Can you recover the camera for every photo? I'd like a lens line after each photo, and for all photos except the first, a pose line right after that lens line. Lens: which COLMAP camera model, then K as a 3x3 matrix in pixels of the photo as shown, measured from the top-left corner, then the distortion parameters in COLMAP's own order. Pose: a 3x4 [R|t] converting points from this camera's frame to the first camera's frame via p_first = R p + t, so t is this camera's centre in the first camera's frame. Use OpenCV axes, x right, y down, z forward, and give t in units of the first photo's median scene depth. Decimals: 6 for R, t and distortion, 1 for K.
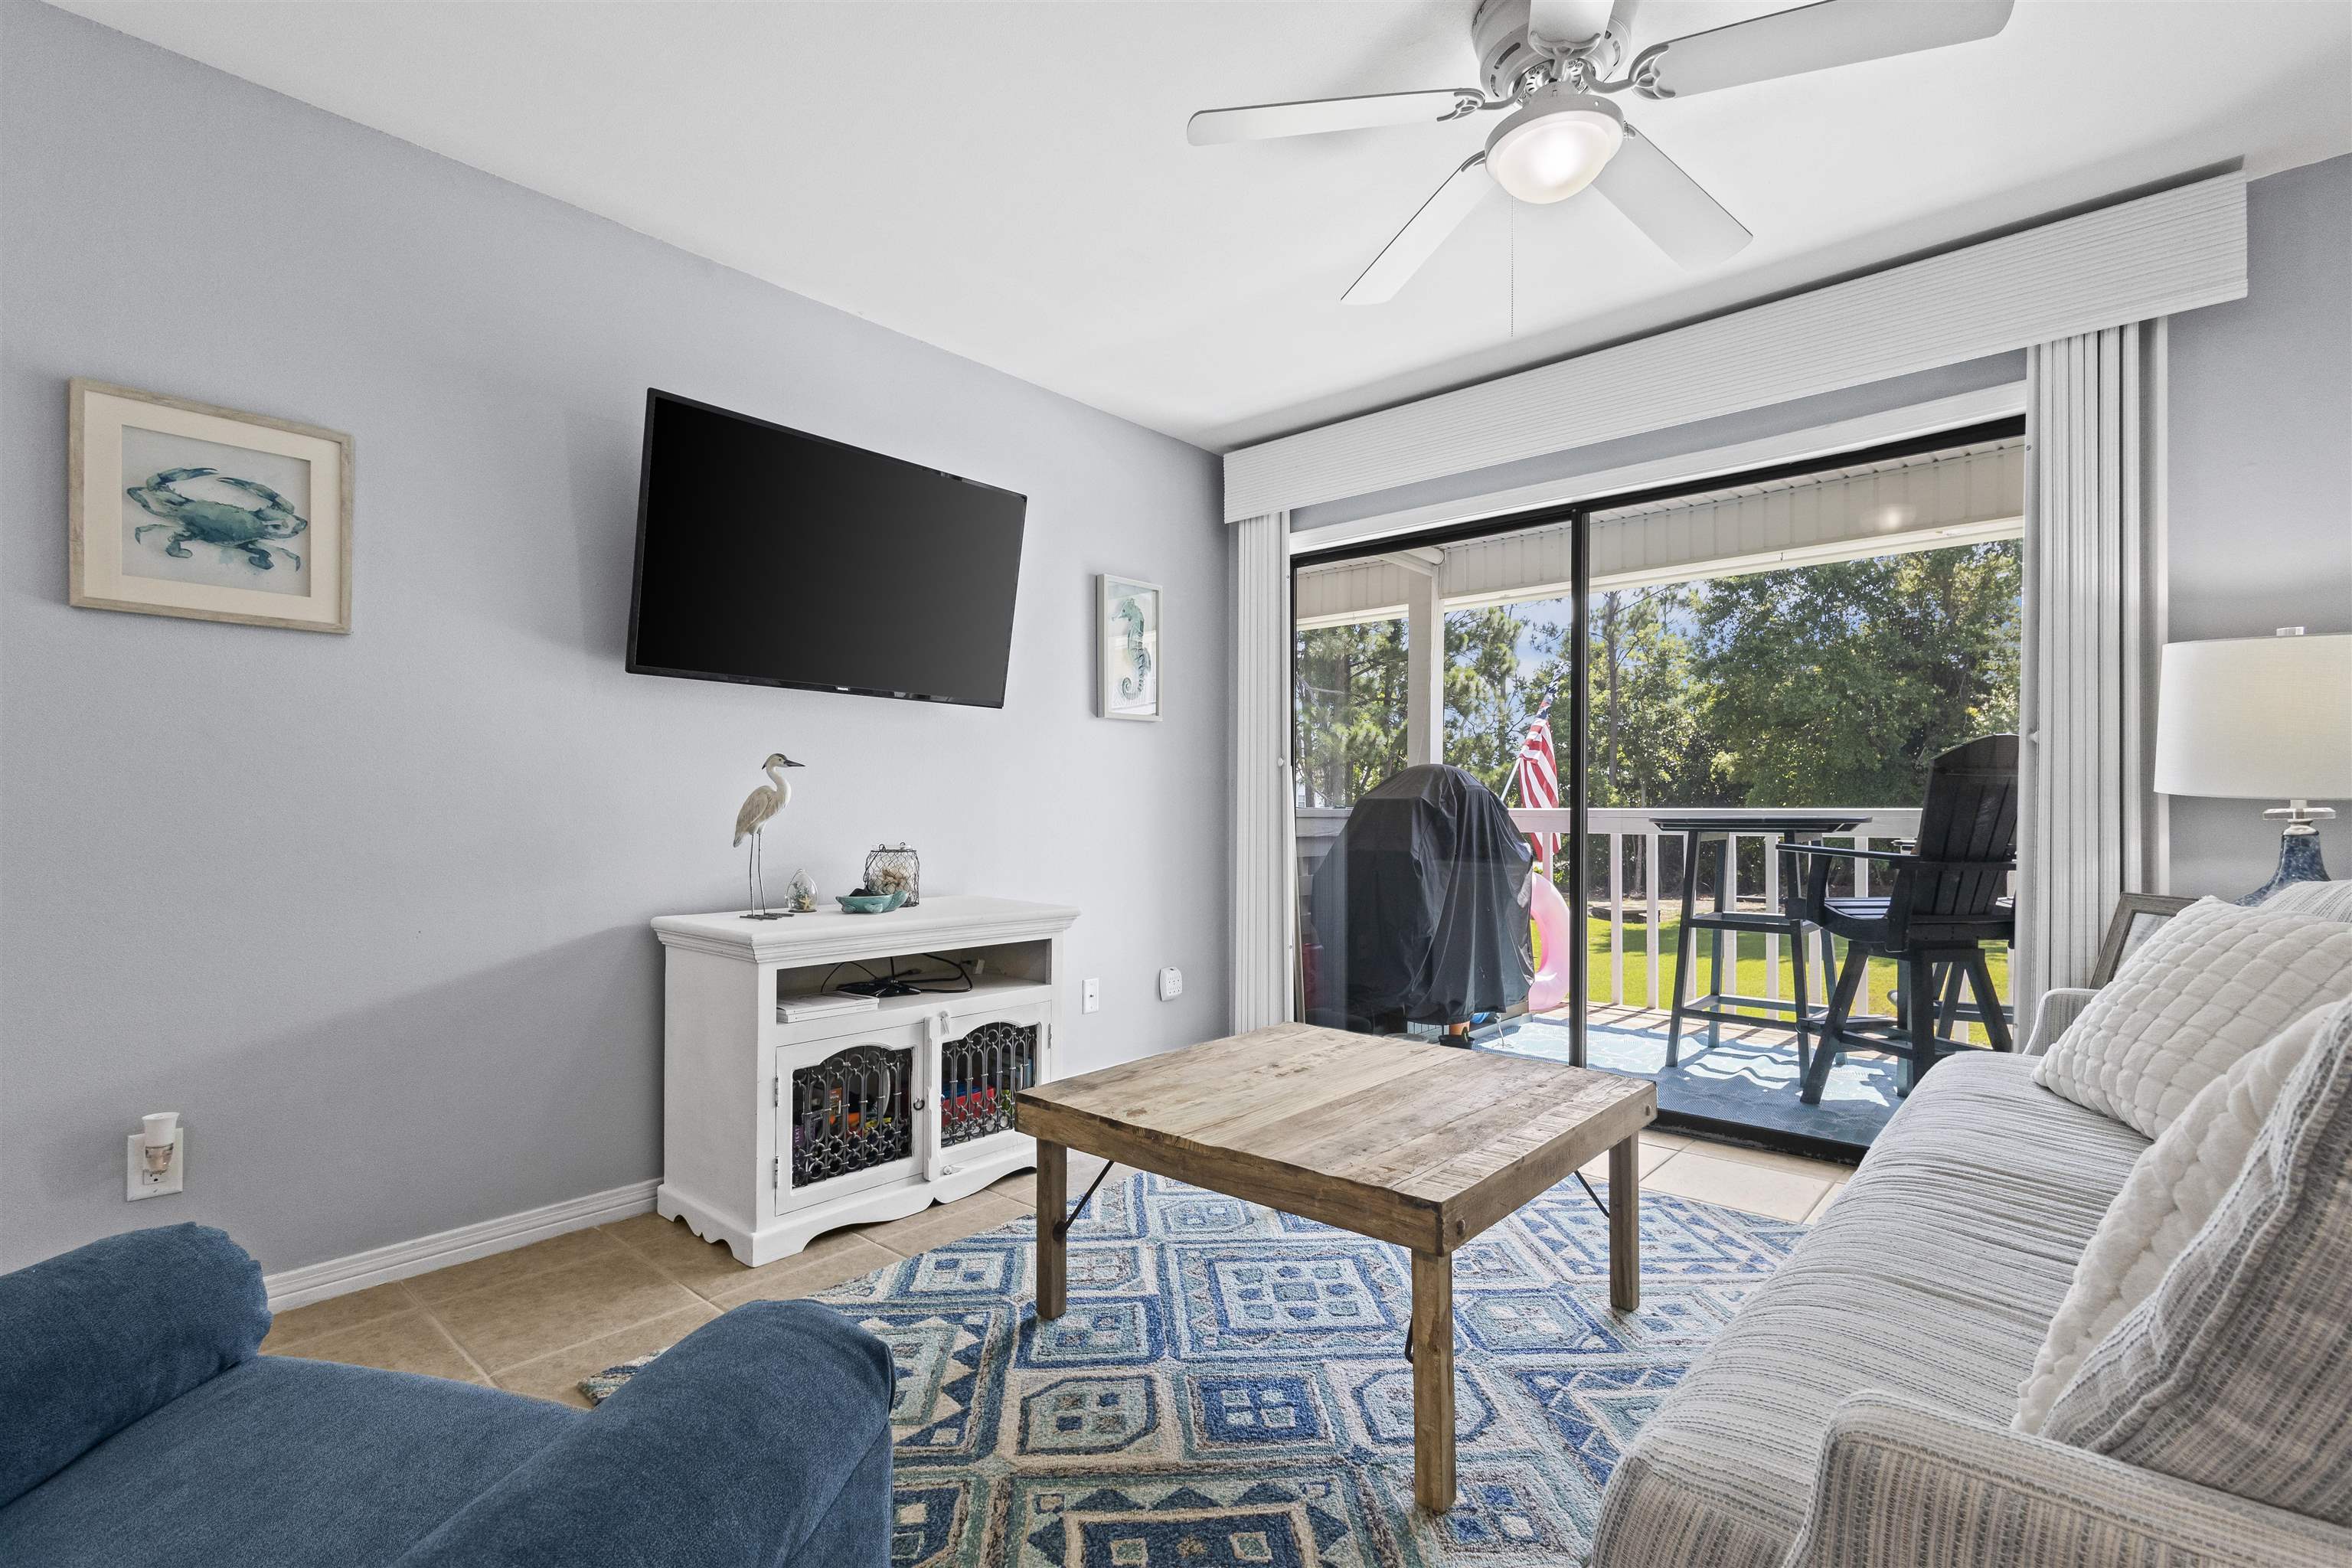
lens RADIAL K [[1081.4, 0, 1173.5], [0, 1081.4, 804.3], [0, 0, 1]] dist [0.012173, -0.000044]
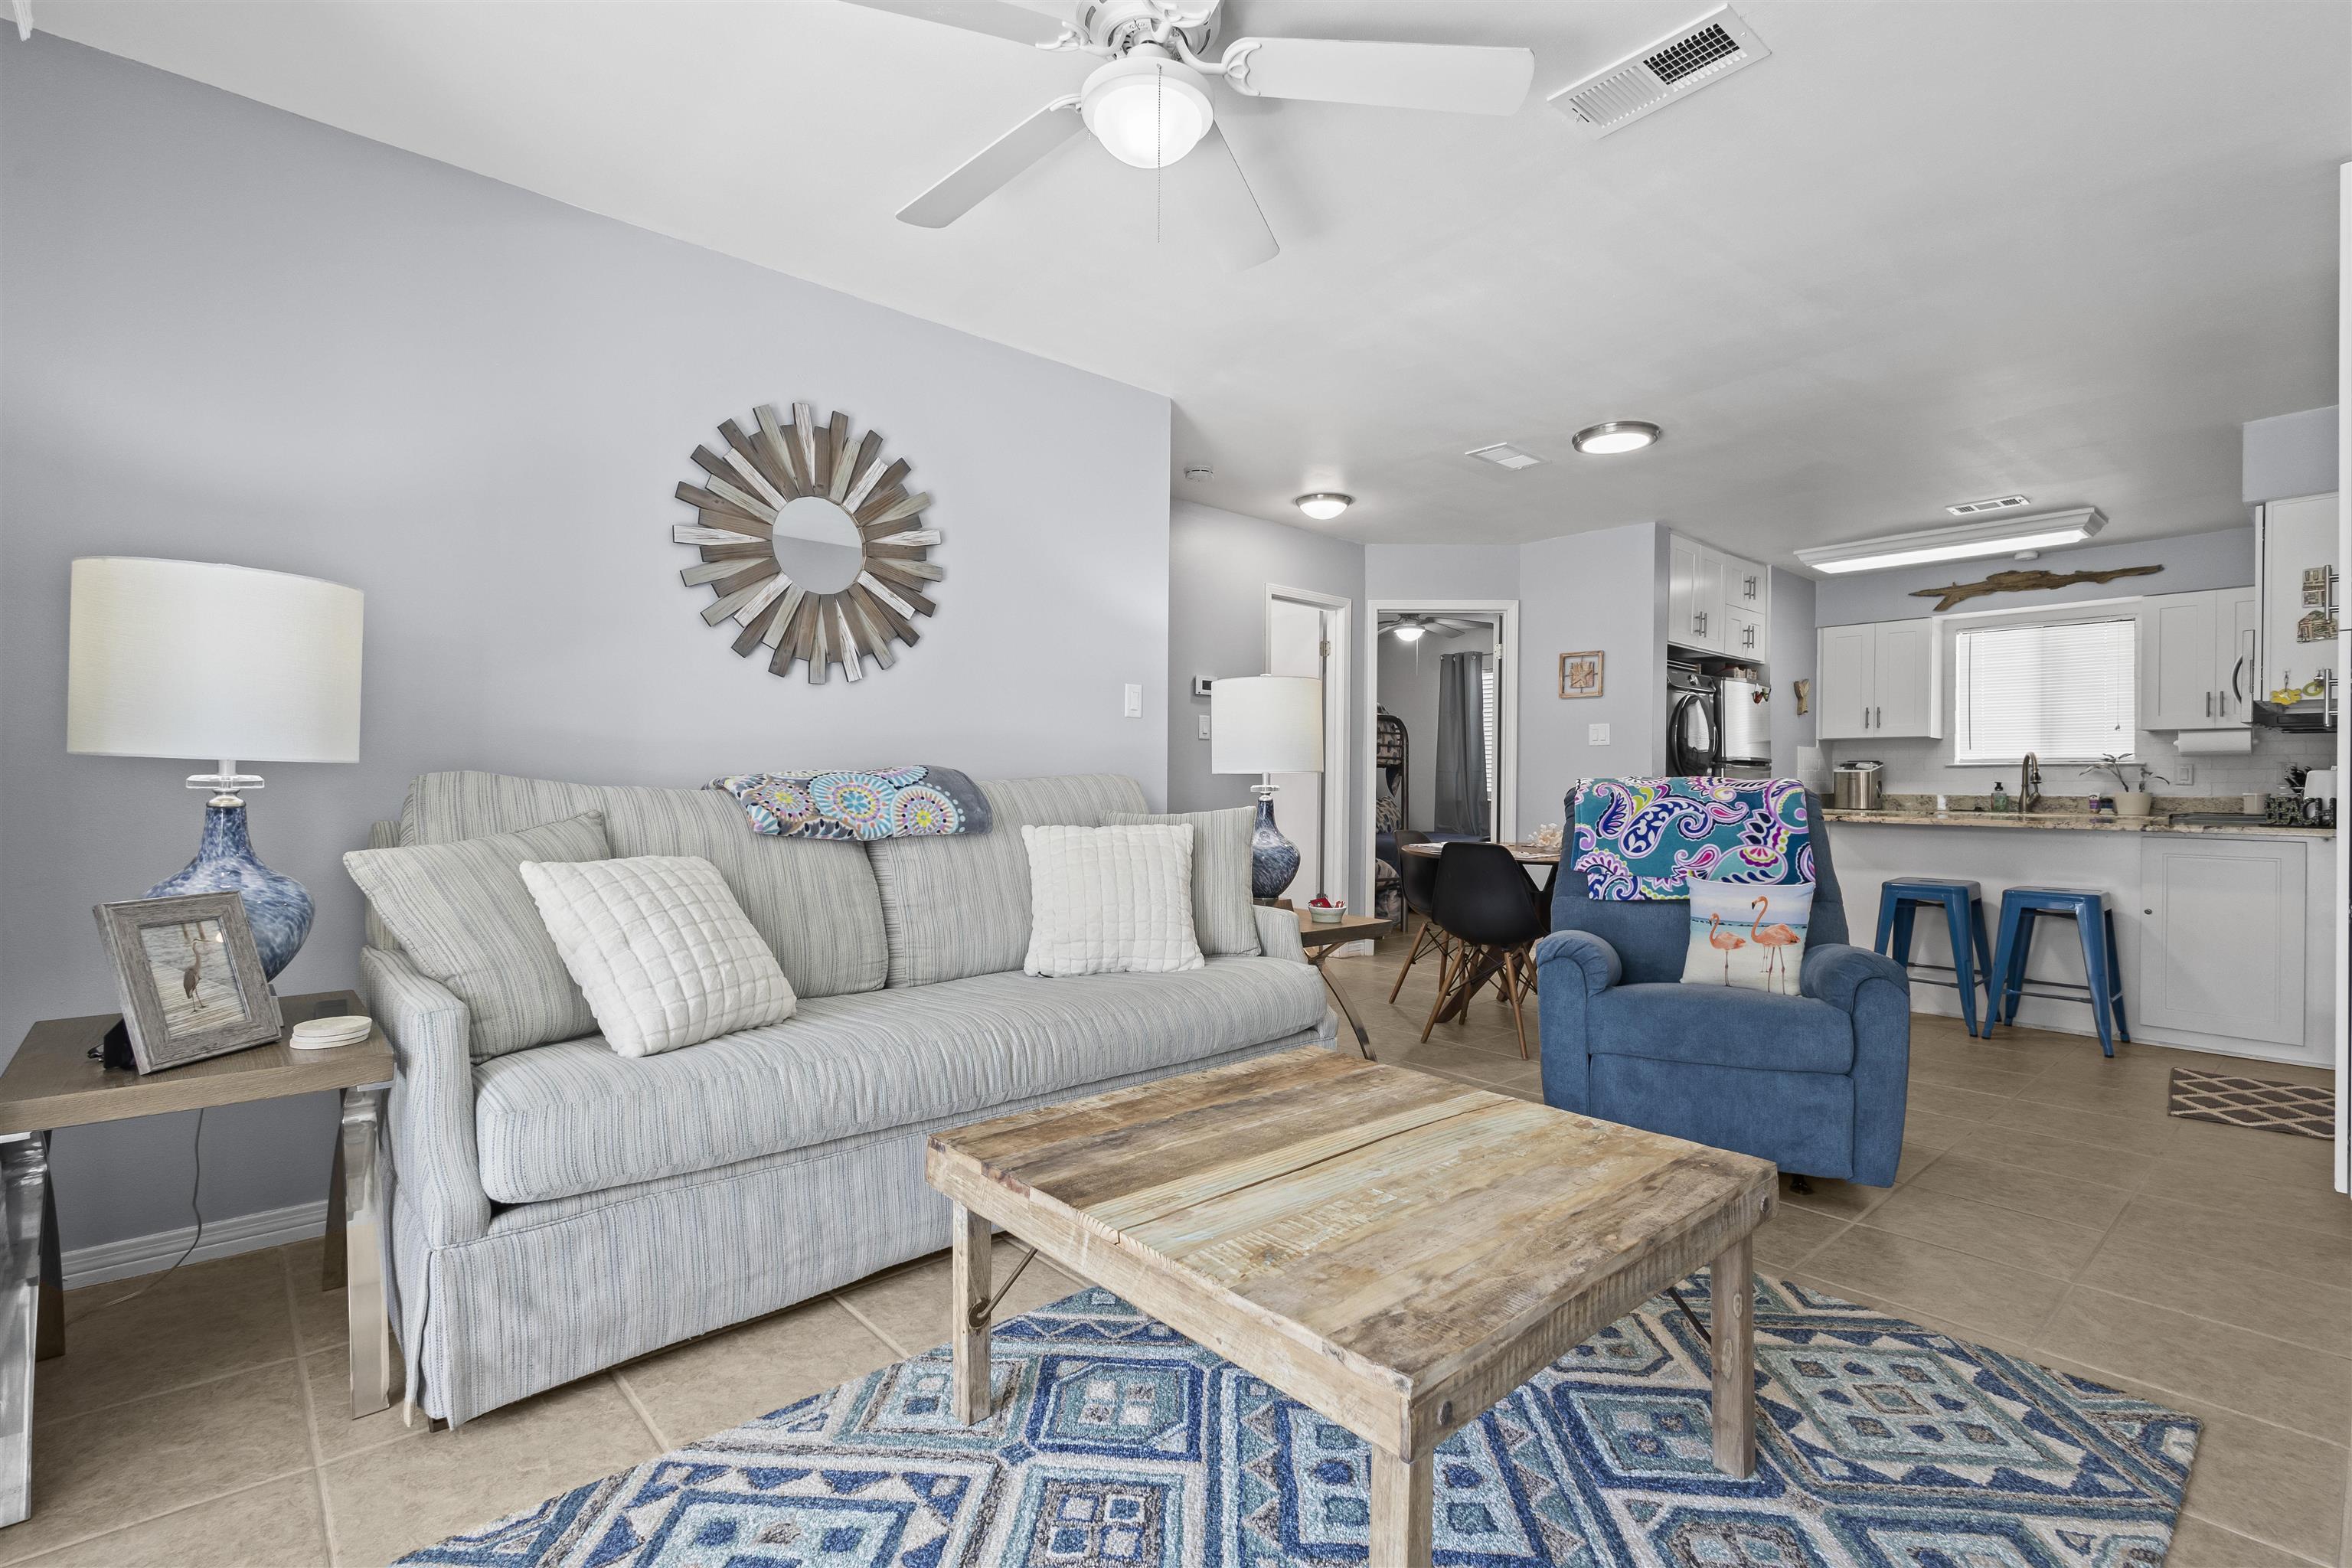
lens RADIAL K [[1072.5, 0, 1176.0], [0, 1072.5, 784.0], [0, 0, 1]] dist [0.010348, 0.000182]
pose [[-0.992860, -0.009901, 0.118872, 0.101856], [-0.009851, 0.999951, 0.001008, 0.001387], [-0.118876, -0.000170, -0.992909, 0.985666]]
